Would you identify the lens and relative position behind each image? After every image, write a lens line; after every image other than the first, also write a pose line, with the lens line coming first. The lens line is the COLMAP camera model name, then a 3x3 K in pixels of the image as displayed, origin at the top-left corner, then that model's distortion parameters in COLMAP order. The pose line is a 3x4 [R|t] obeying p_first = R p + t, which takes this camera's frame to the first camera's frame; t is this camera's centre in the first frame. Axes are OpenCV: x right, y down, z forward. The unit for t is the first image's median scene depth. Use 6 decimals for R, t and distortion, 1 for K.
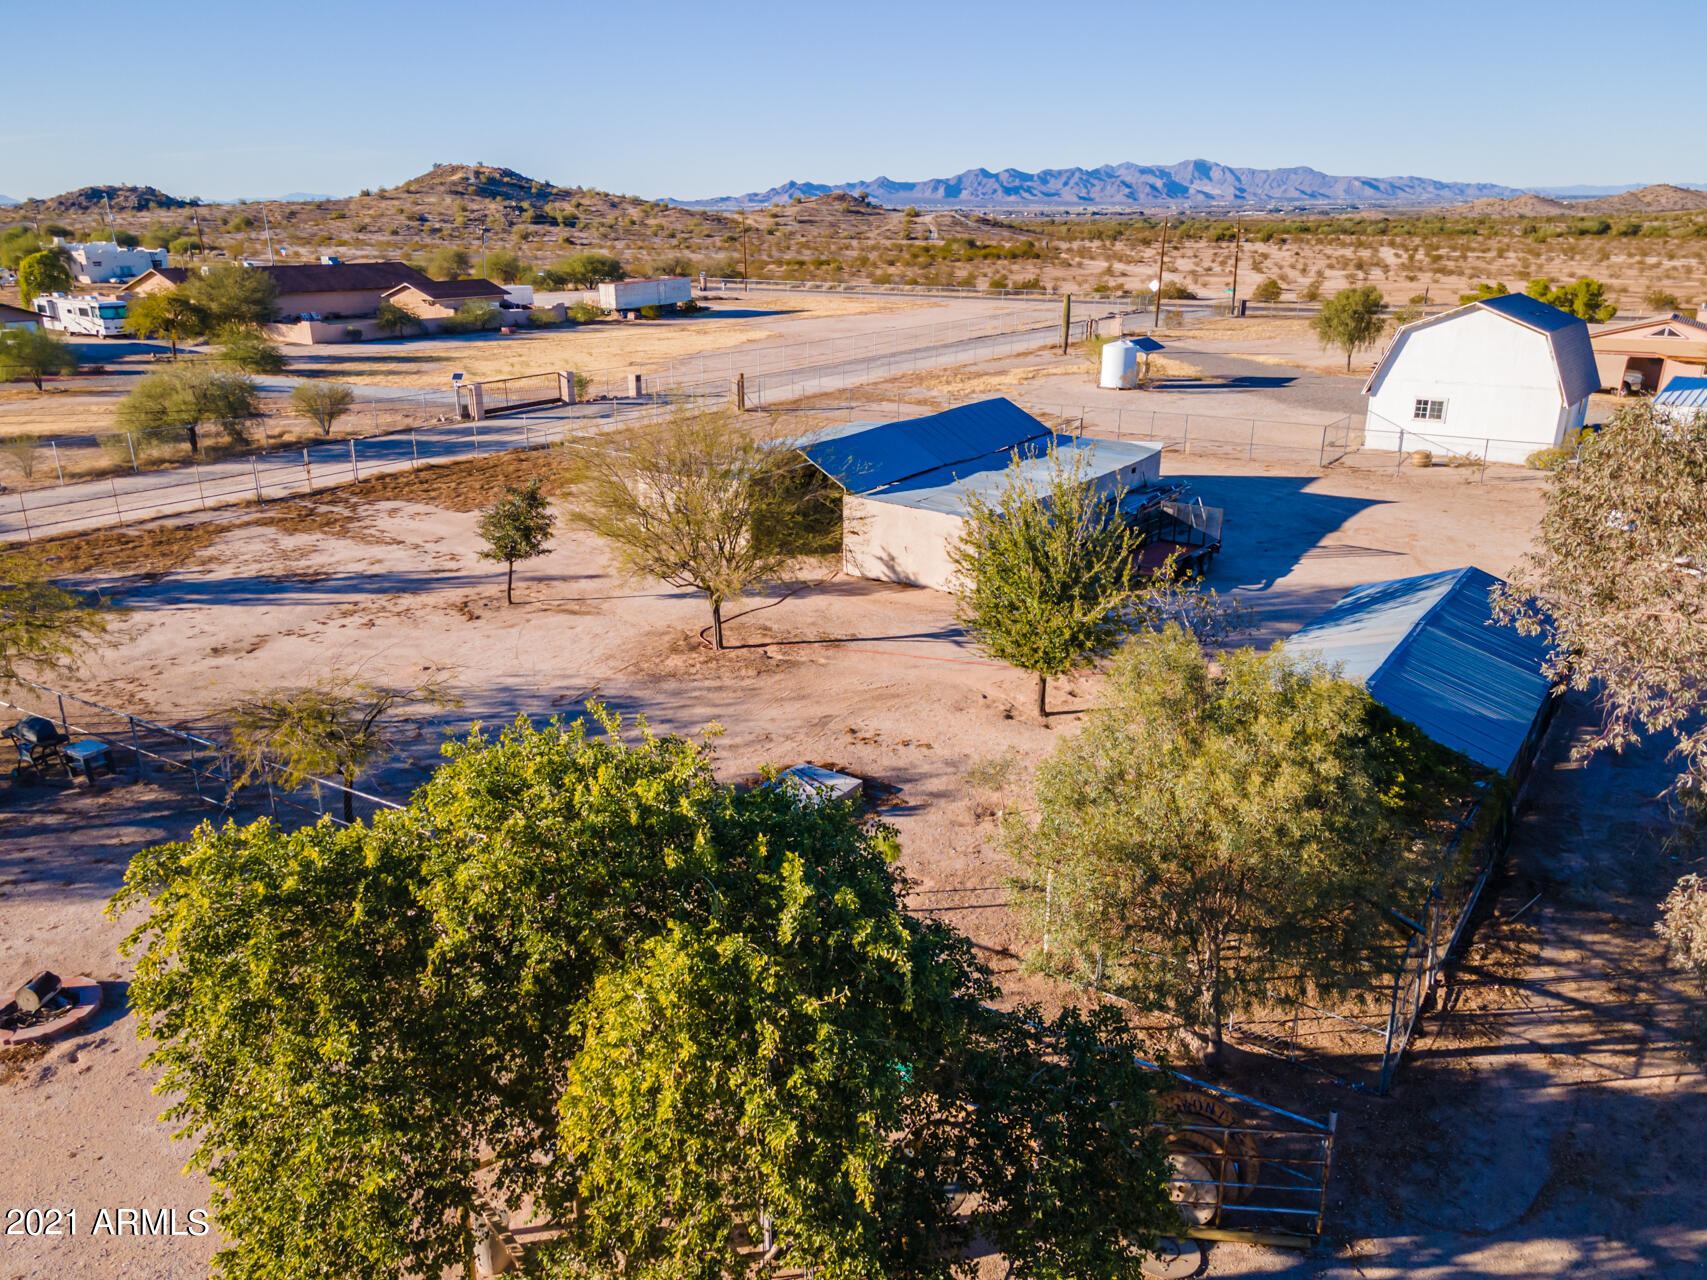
lens RADIAL K [[1245.5, 0, 841.5], [0, 1245.5, 644.8], [0, 0, 1]] dist [0.030504, 0.024876]
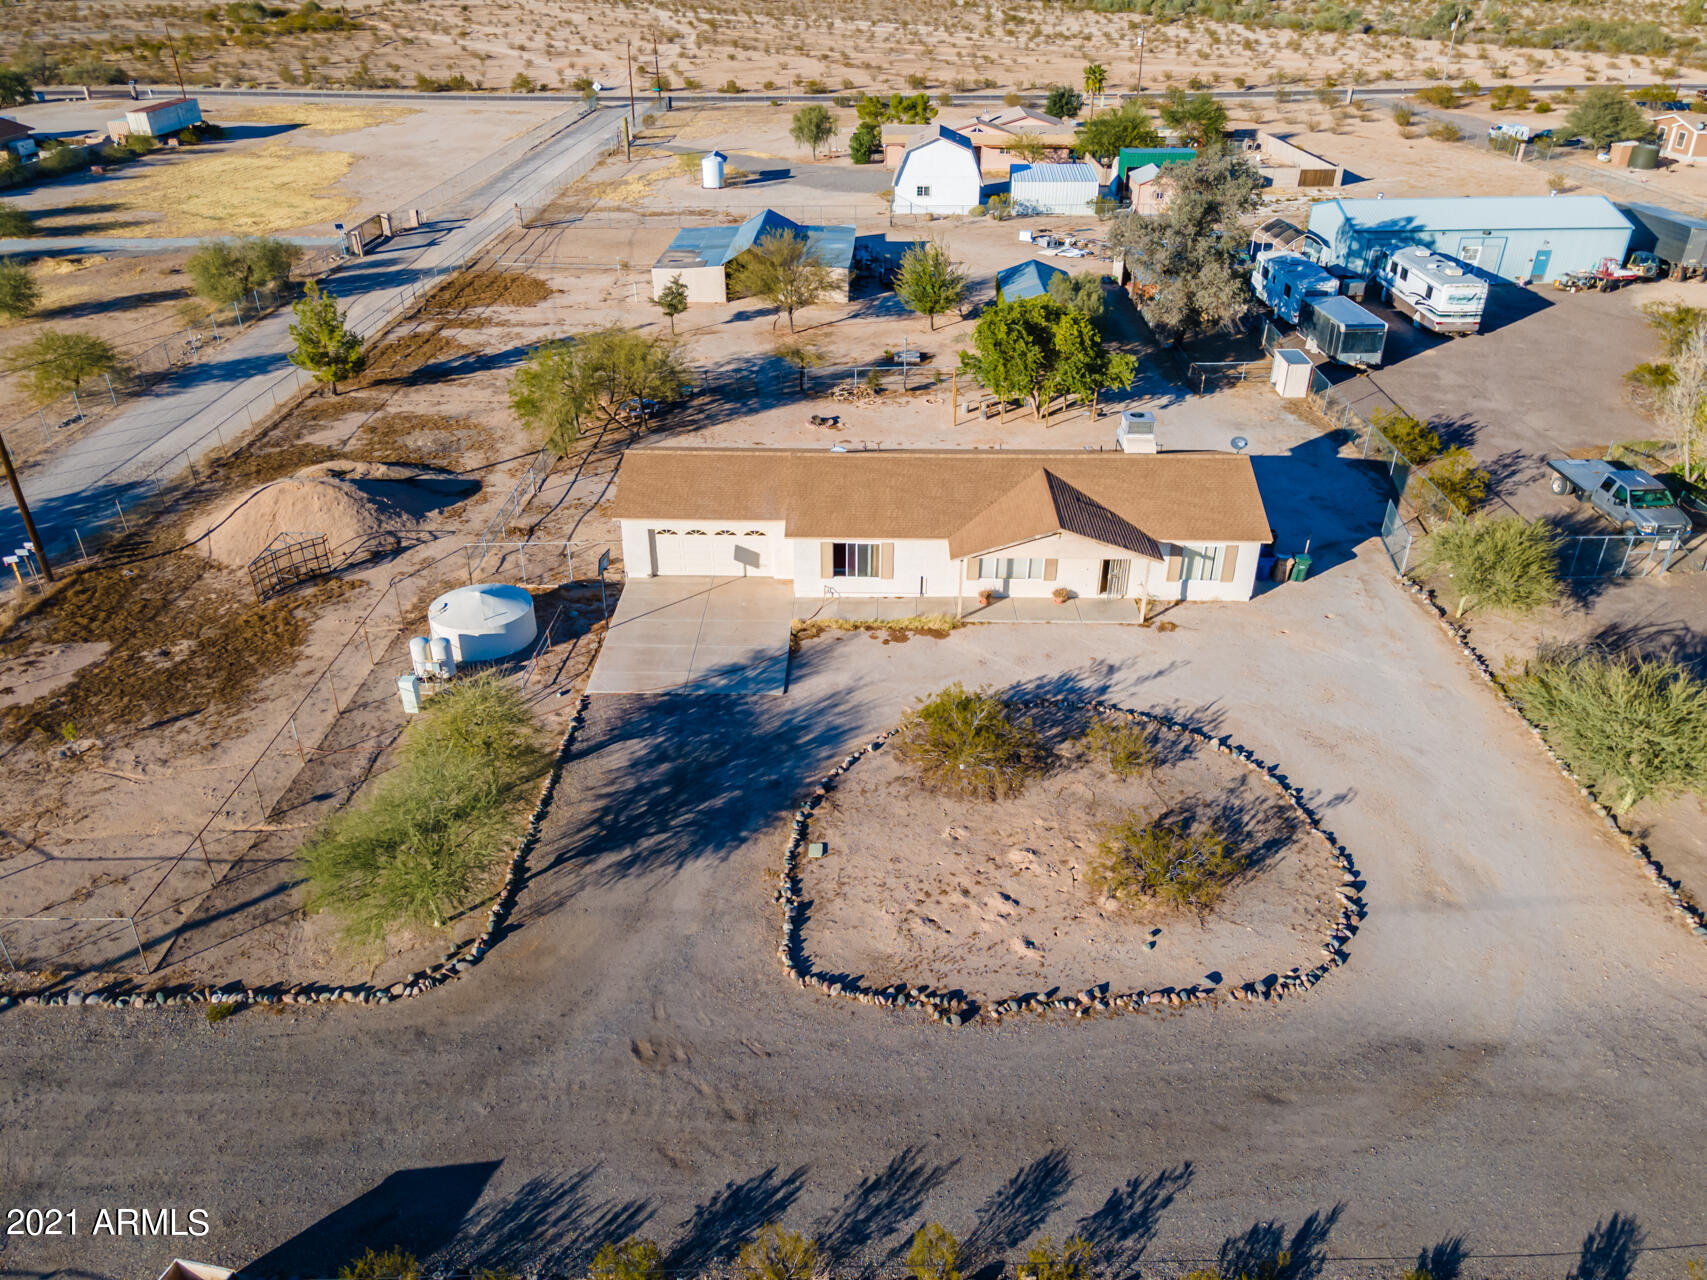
lens RADIAL K [[1245.5, 0, 841.2], [0, 1245.5, 645.6], [0, 0, 1]] dist [0.030504, 0.024876]
pose [[0.836193, -0.273994, 0.475088, -0.185983], [0.182894, 0.955987, 0.229432, 0.006112], [-0.517041, -0.104959, 0.849501, -0.167684]]
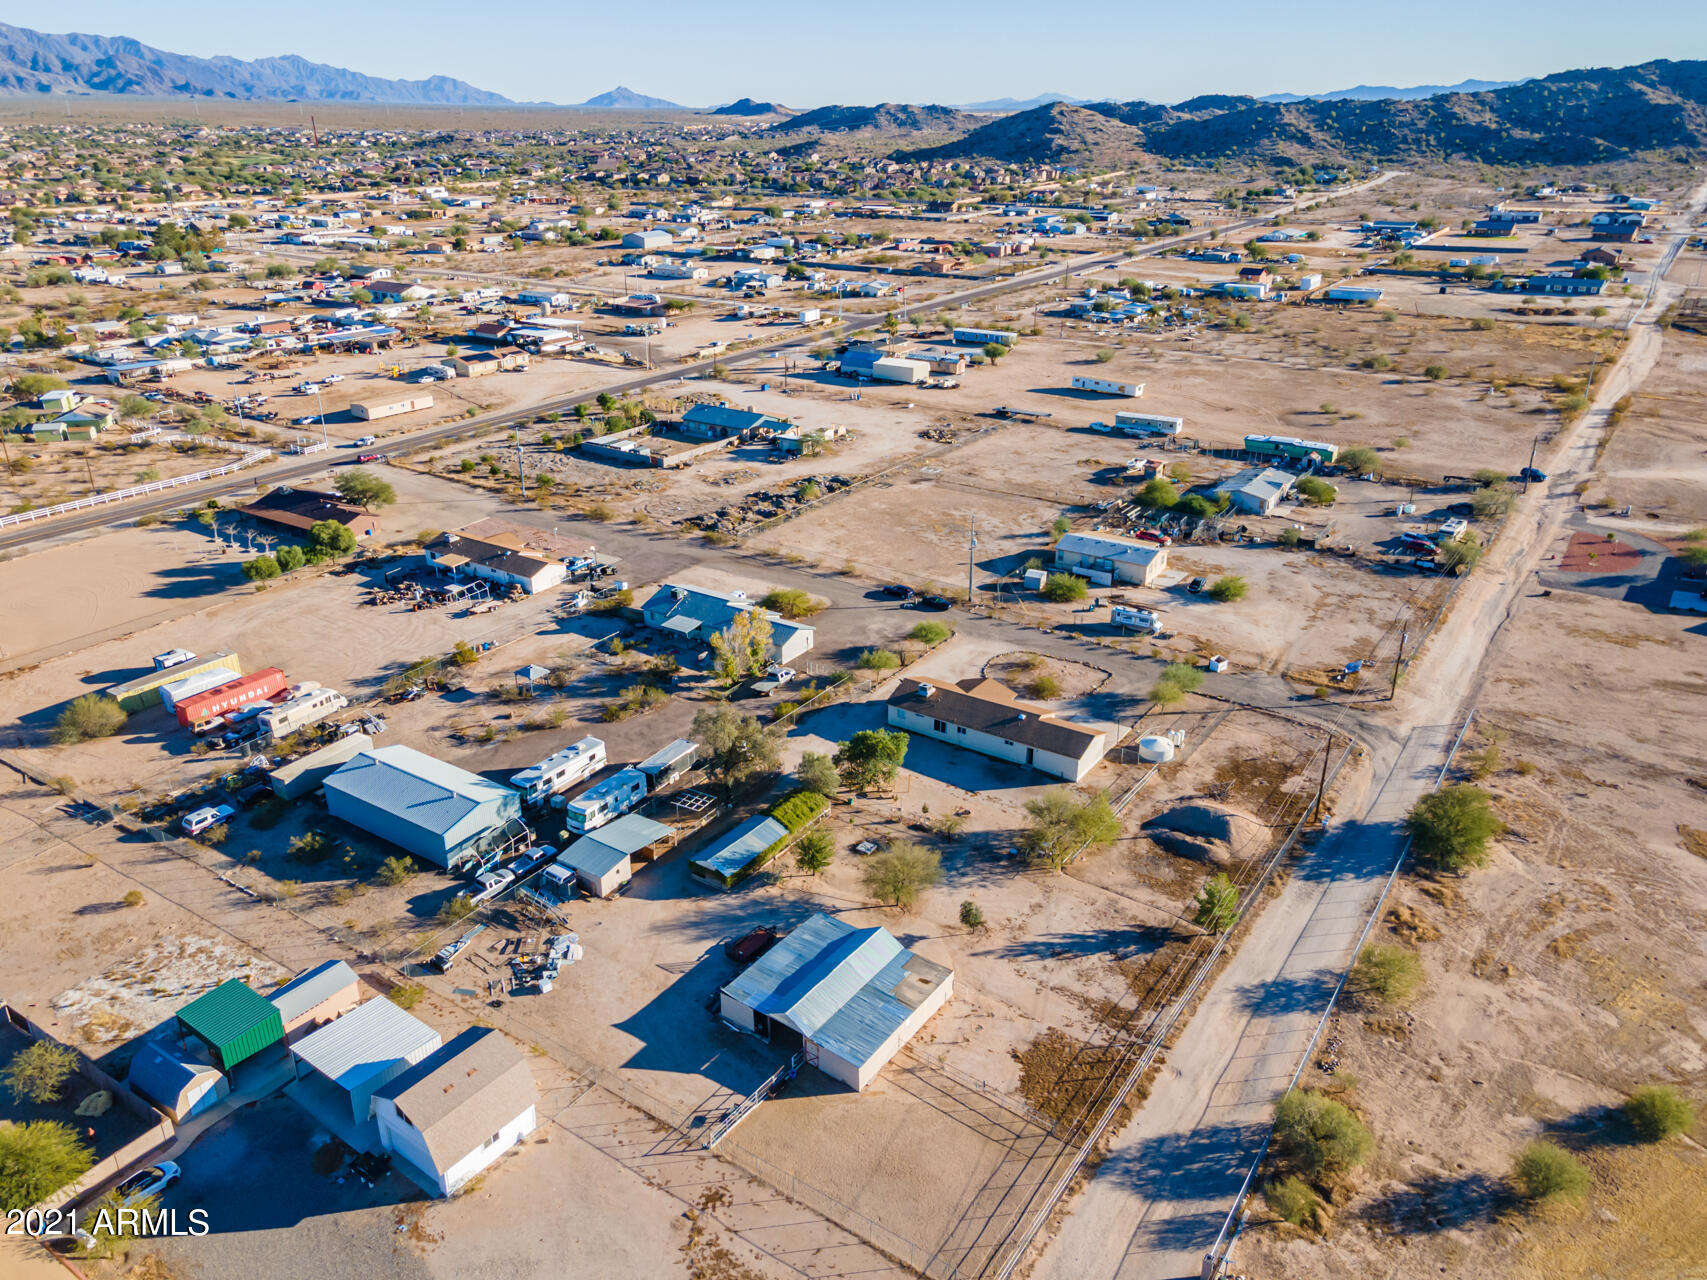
lens RADIAL K [[1245.5, 0, 837.2], [0, 1245.5, 634.2], [0, 0, 1]] dist [0.030504, 0.024876]
pose [[-0.999943, 0.010342, -0.002695, 0.009677], [0.005888, 0.743553, 0.668651, -0.394396], [0.008920, 0.668597, -0.743572, 0.419215]]
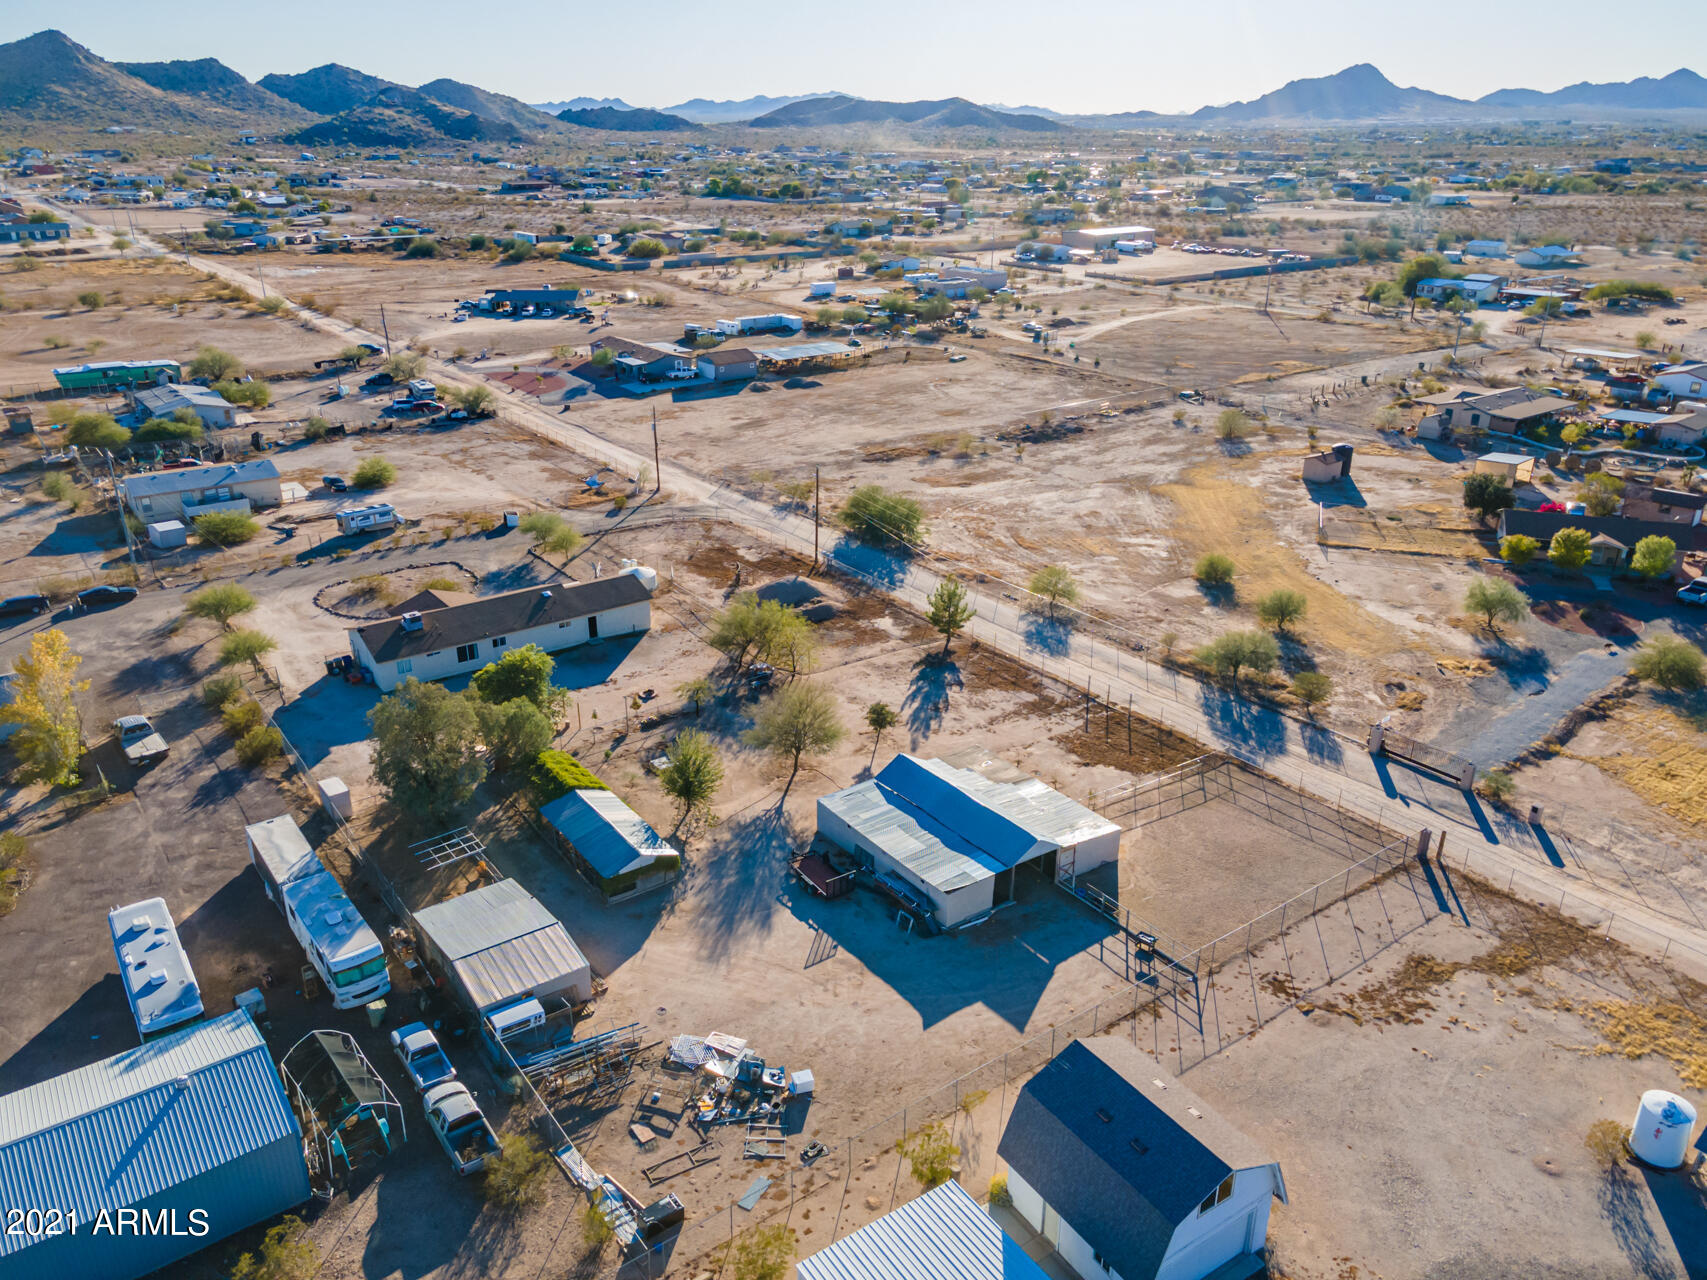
lens RADIAL K [[1245.5, 0, 836.7], [0, 1245.5, 637.9], [0, 0, 1]] dist [0.030504, 0.024876]
pose [[-0.325598, 0.367770, -0.871052, 0.292224], [-0.308717, 0.829411, 0.465587, -0.209850], [0.893689, 0.420503, -0.156518, 0.187594]]
